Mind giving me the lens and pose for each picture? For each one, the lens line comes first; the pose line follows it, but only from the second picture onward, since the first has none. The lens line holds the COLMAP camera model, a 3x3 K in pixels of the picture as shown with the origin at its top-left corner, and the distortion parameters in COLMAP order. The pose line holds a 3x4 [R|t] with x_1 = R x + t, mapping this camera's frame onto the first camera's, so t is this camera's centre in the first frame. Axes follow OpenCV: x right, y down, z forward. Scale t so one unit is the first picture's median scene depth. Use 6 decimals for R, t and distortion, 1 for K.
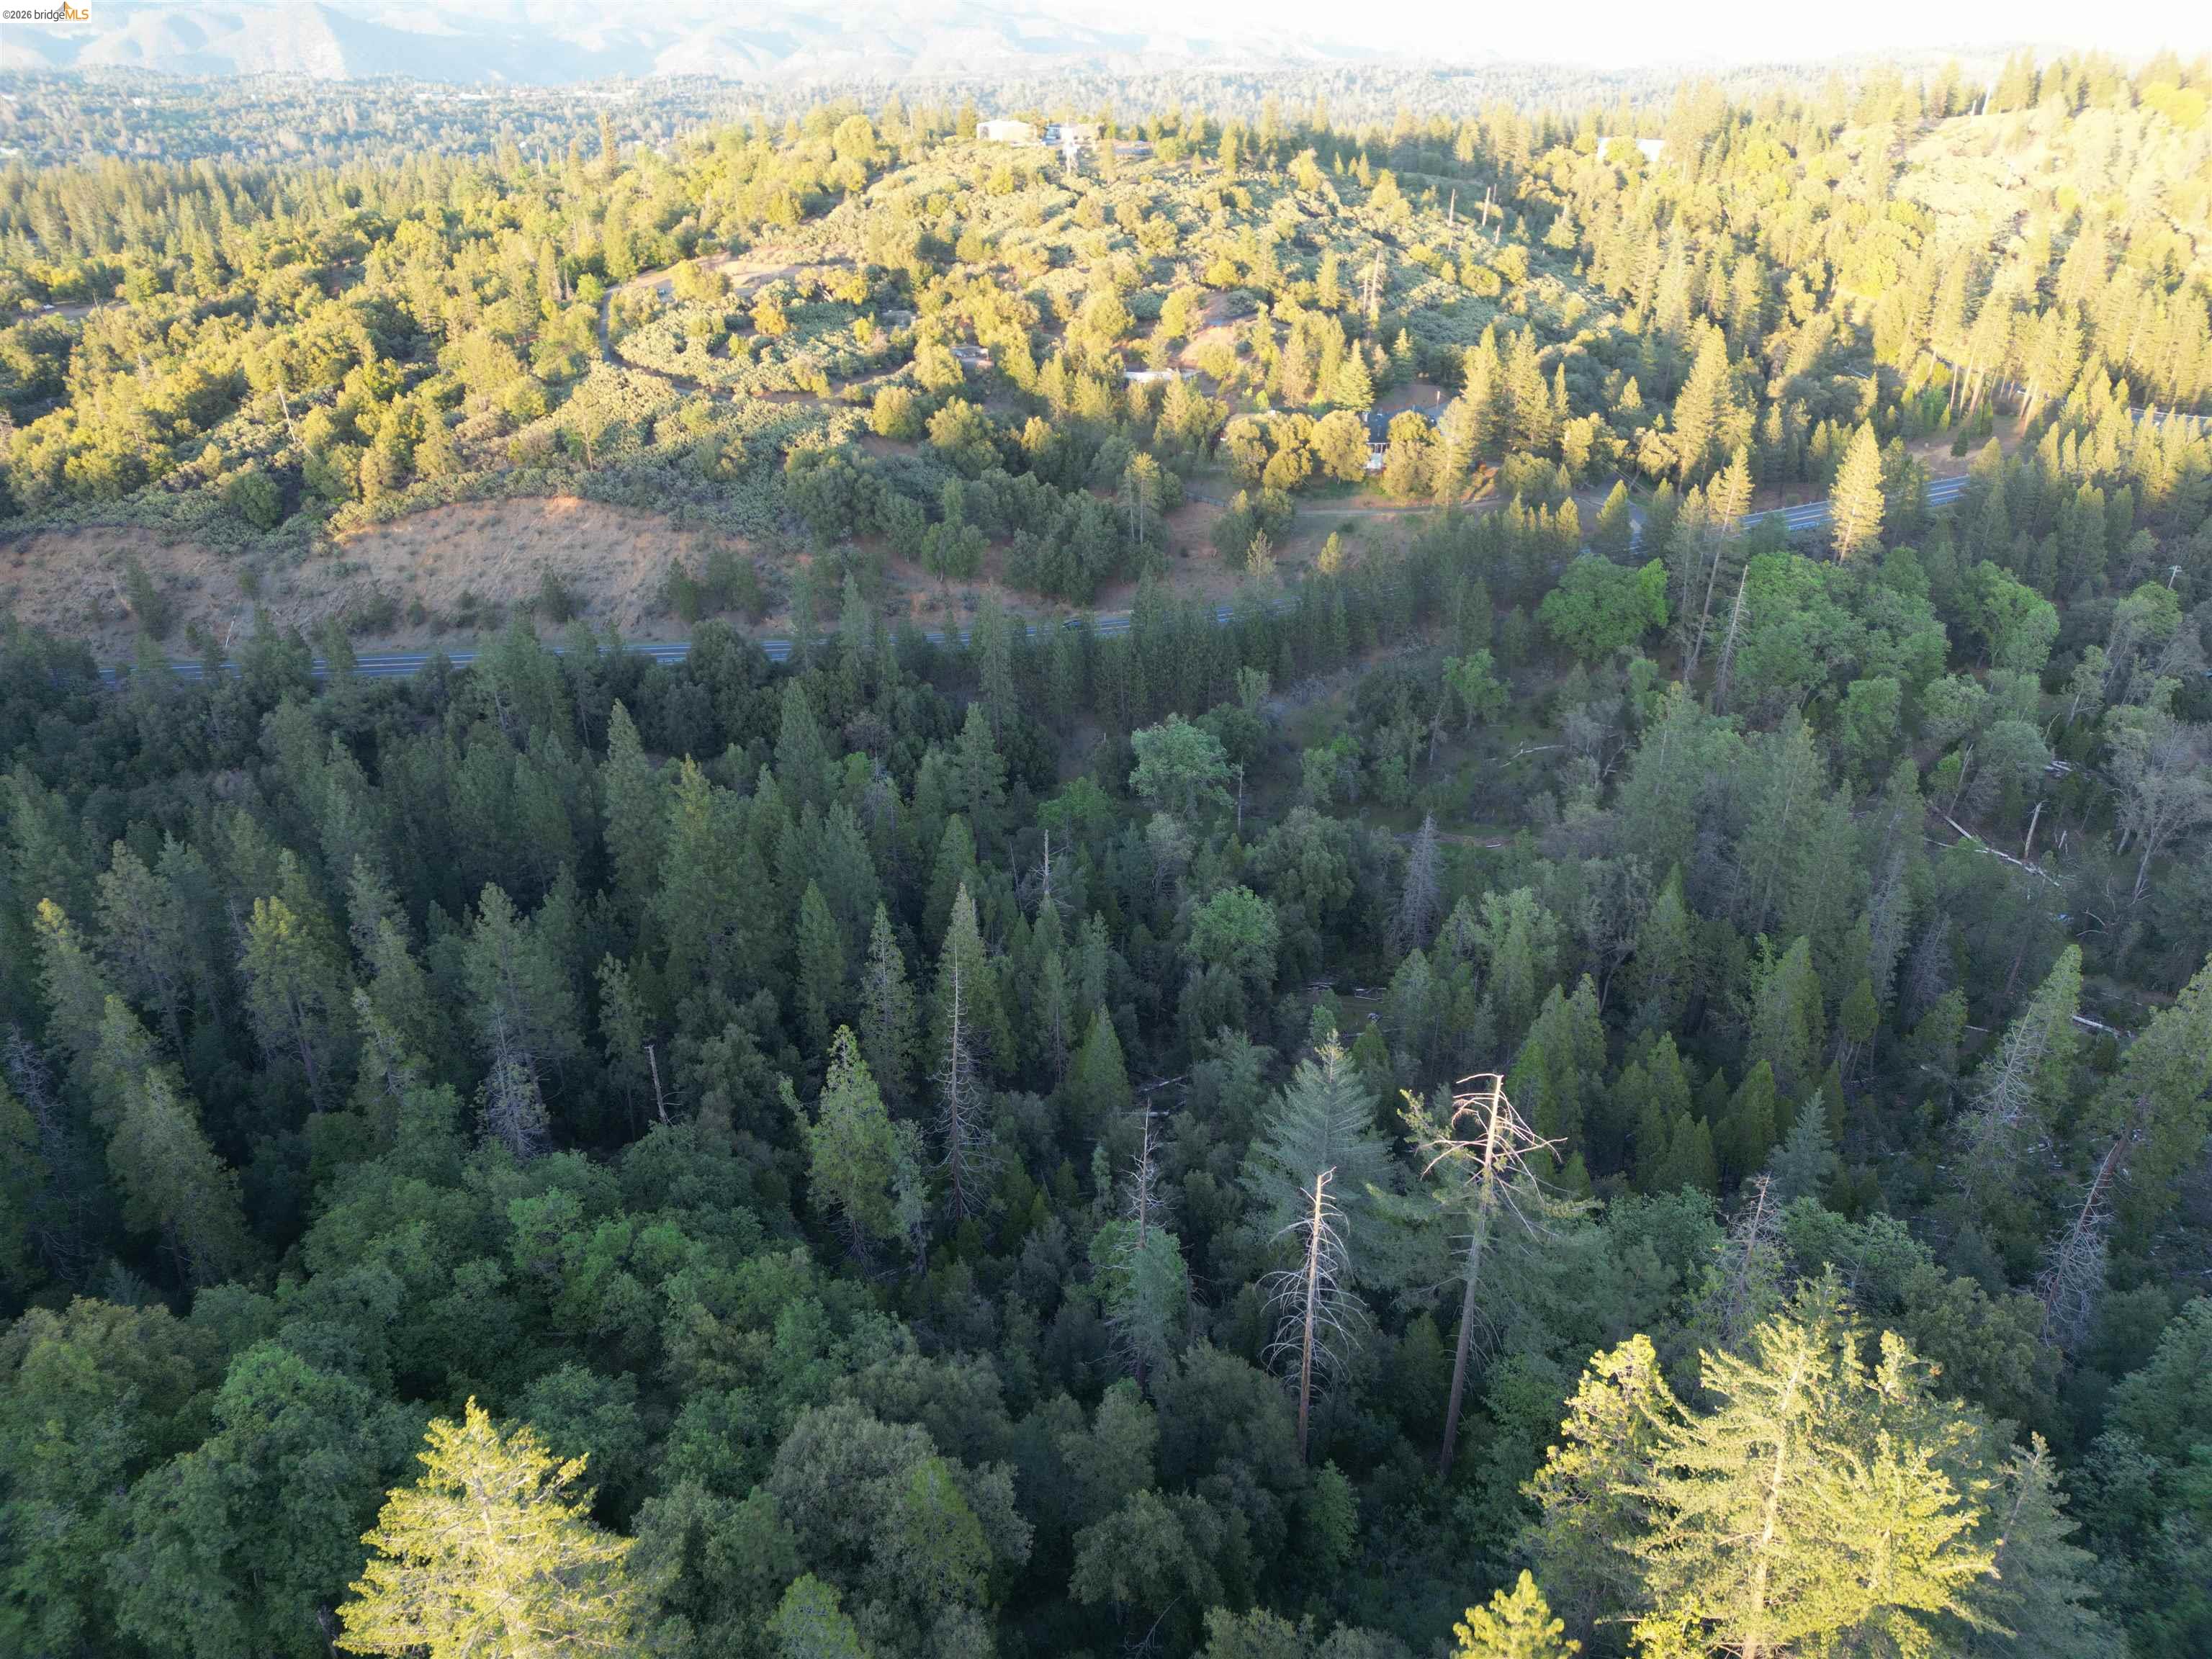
lens RADIAL K [[1538.3, 0, 1097.0], [0, 1538.3, 826.7], [0, 0, 1]] dist [0.068488, -0.069575]
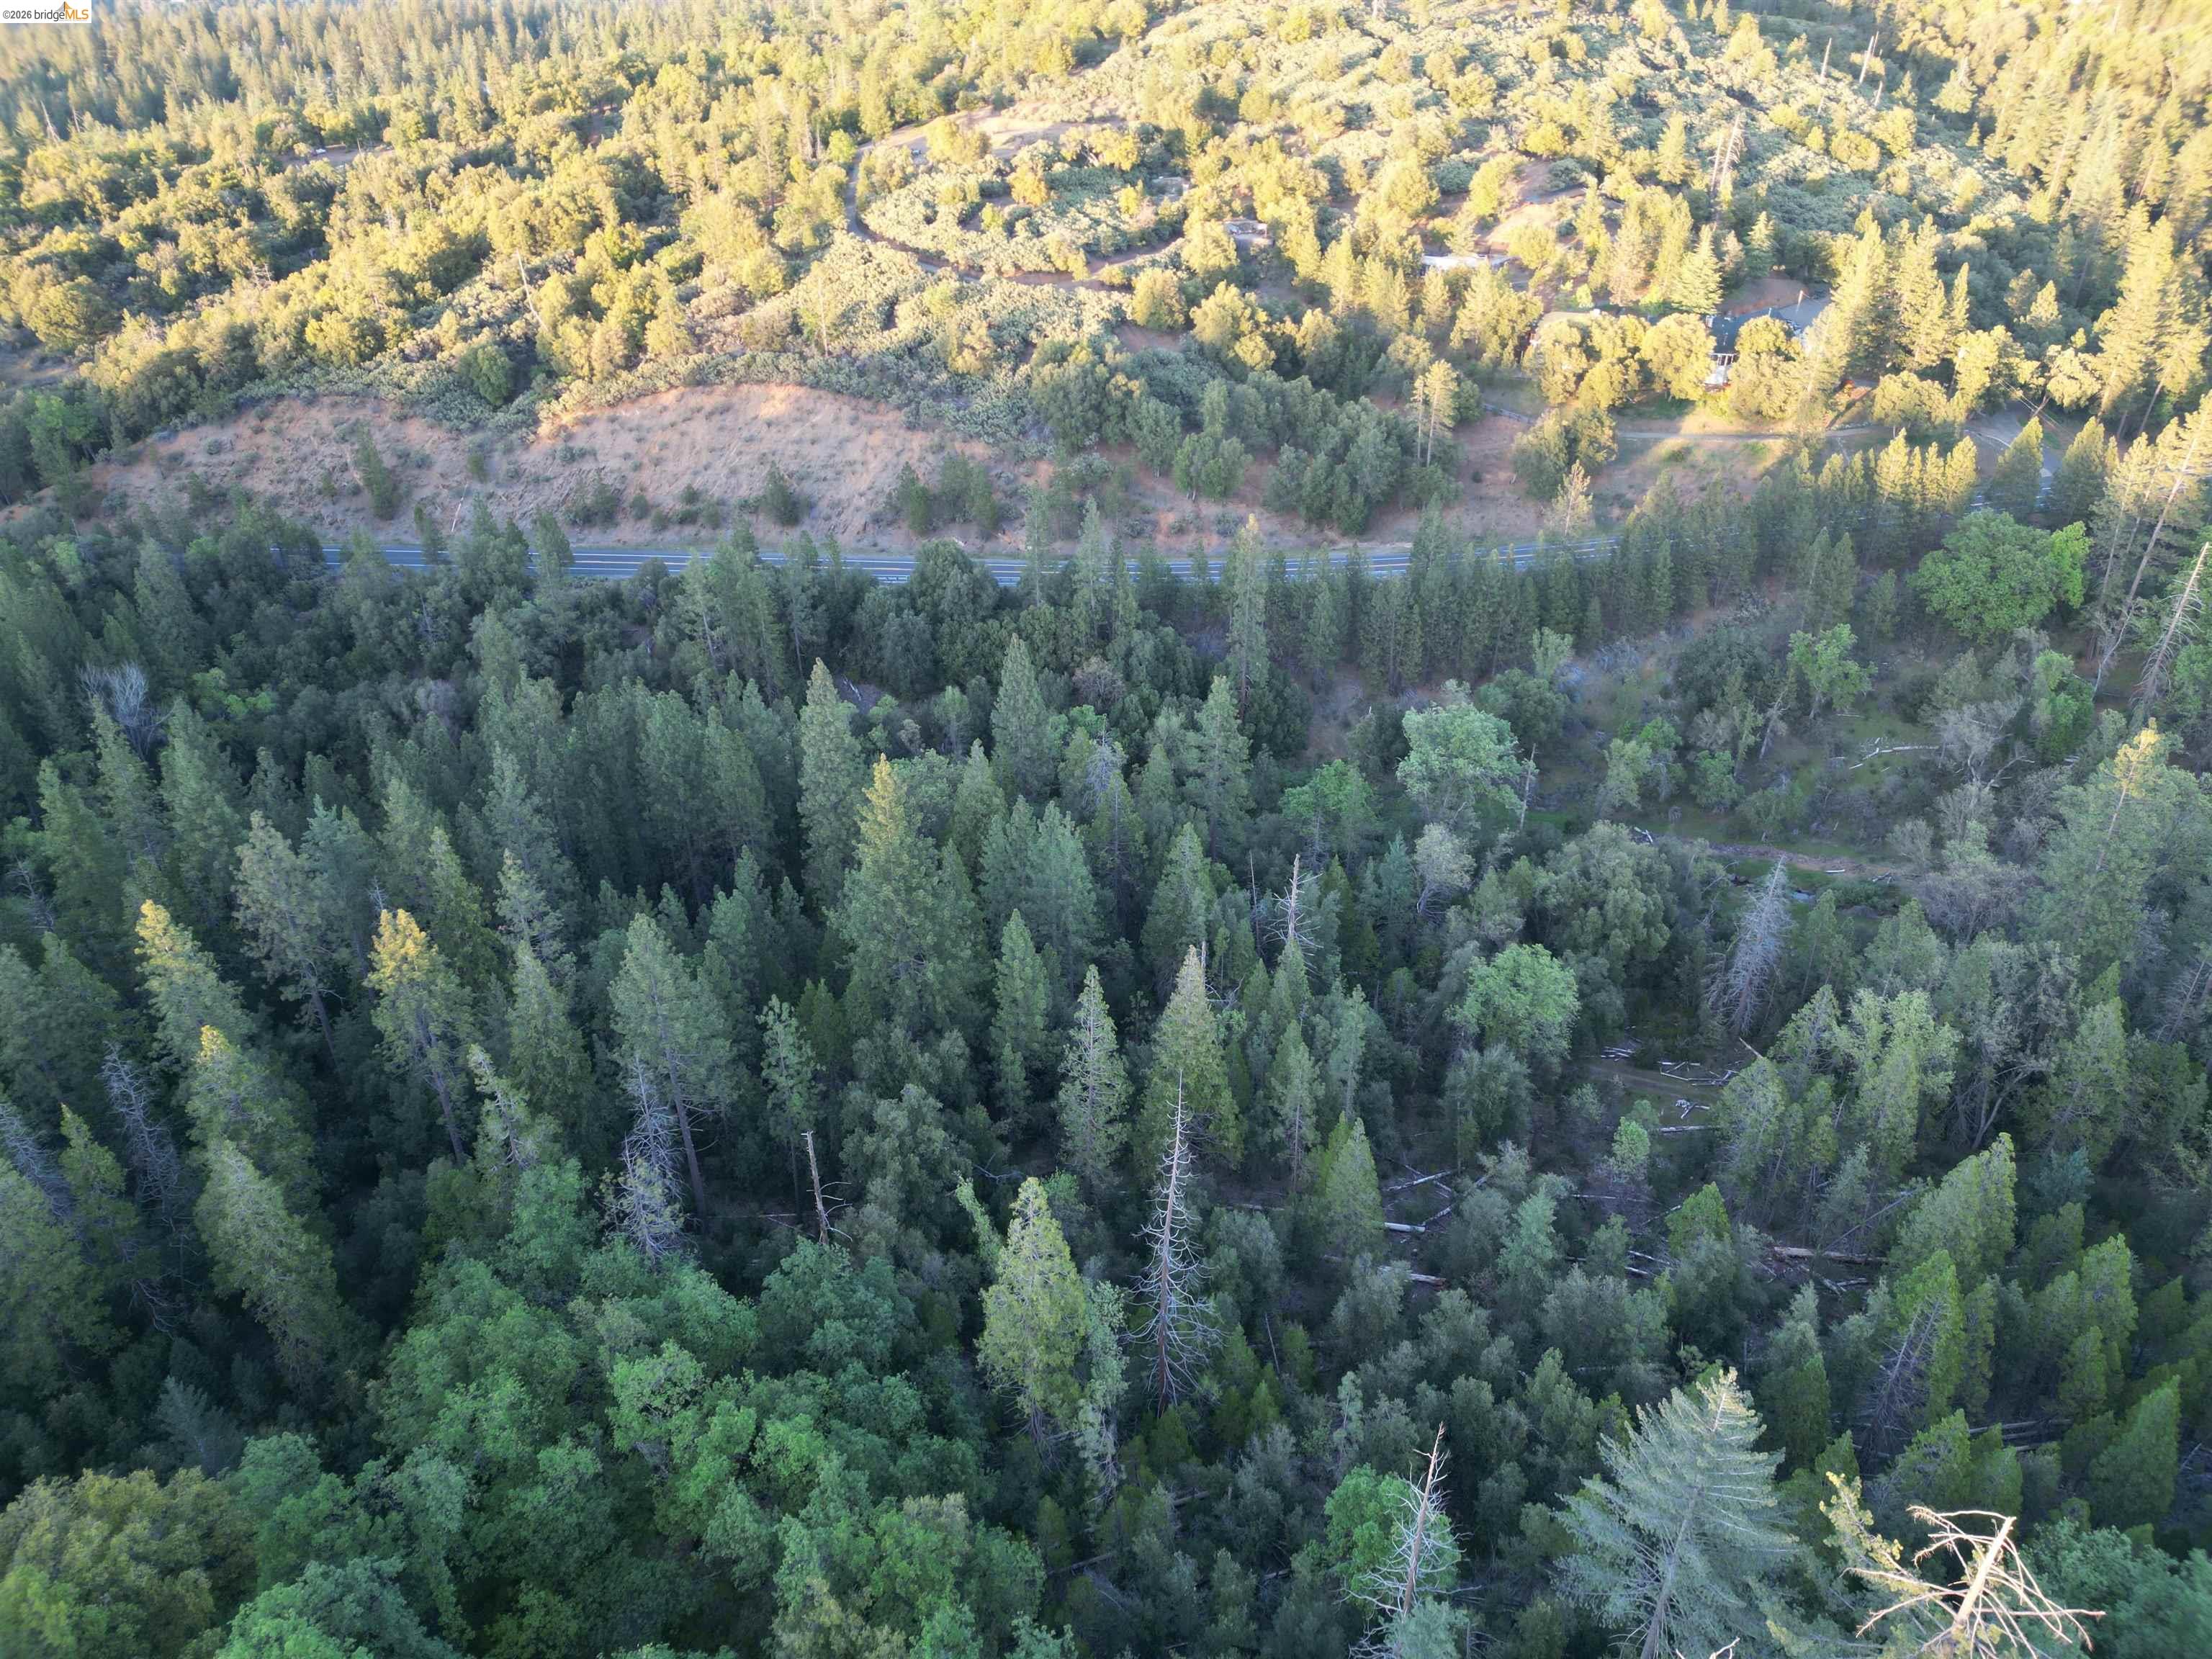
lens RADIAL K [[1538.3, 0, 1097.0], [0, 1538.3, 826.7], [0, 0, 1]] dist [0.068488, -0.069575]
pose [[0.986436, 0.082351, -0.141991, -0.012932], [-0.069871, 0.993420, 0.090750, -0.044236], [0.148530, -0.079598, 0.985699, 0.089781]]
